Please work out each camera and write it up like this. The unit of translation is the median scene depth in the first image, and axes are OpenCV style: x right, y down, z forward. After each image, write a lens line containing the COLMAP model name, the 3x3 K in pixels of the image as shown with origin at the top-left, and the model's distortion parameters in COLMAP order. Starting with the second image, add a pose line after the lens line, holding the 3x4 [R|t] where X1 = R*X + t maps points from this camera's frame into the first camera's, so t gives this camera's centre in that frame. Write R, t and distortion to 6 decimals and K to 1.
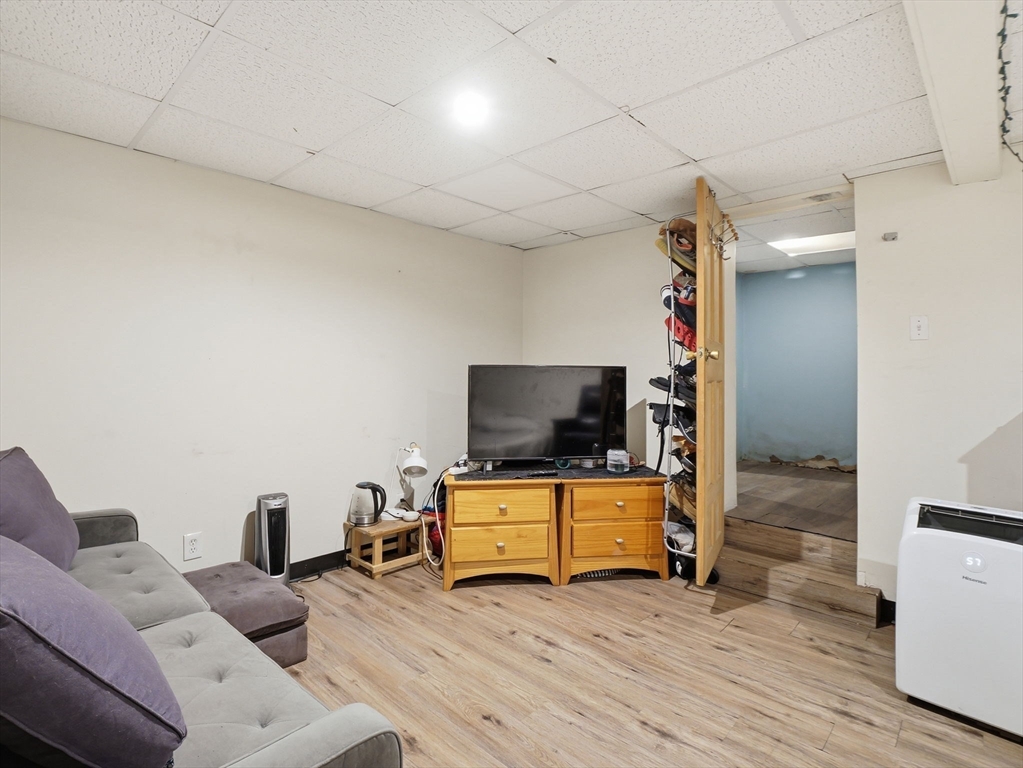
lens RADIAL K [[502.2, 0, 519.4], [0, 502.2, 375.2], [0, 0, 1]] dist [-0.015284, -0.000658]
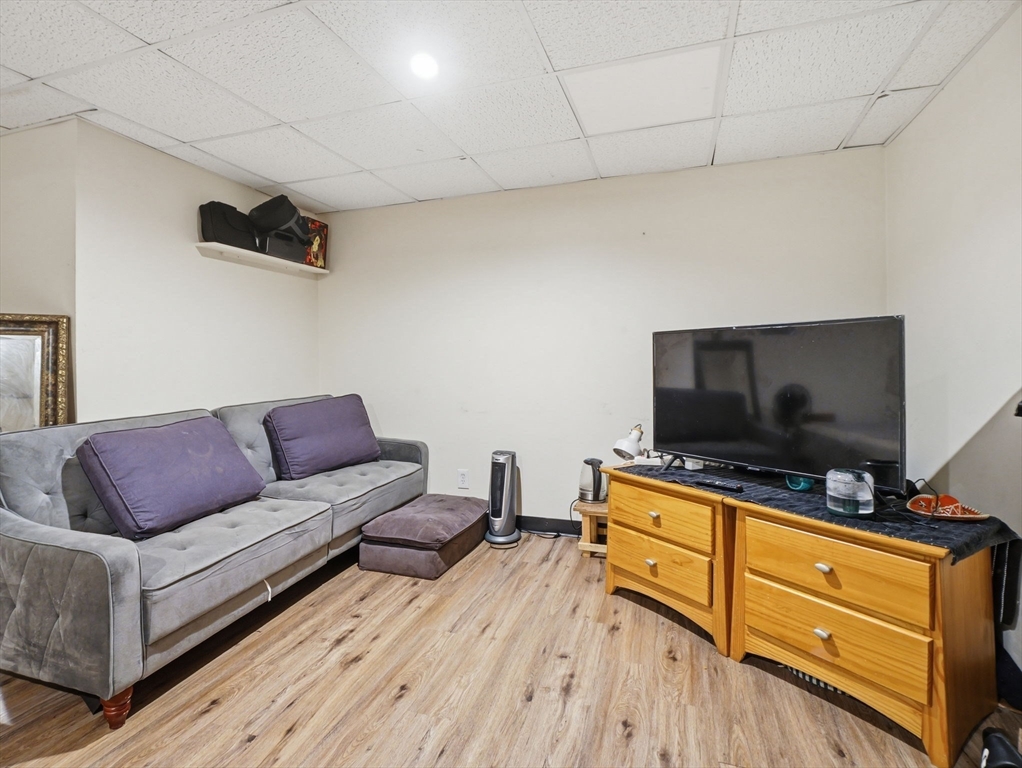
lens RADIAL K [[501.7, 0, 518.9], [0, 501.7, 375.2], [0, 0, 1]] dist [-0.015284, -0.000658]
pose [[0.440817, 0.012245, -0.897513, 0.558377], [0.009409, 0.999789, 0.018262, 0.033816], [0.897547, -0.016495, 0.440609, 0.479746]]
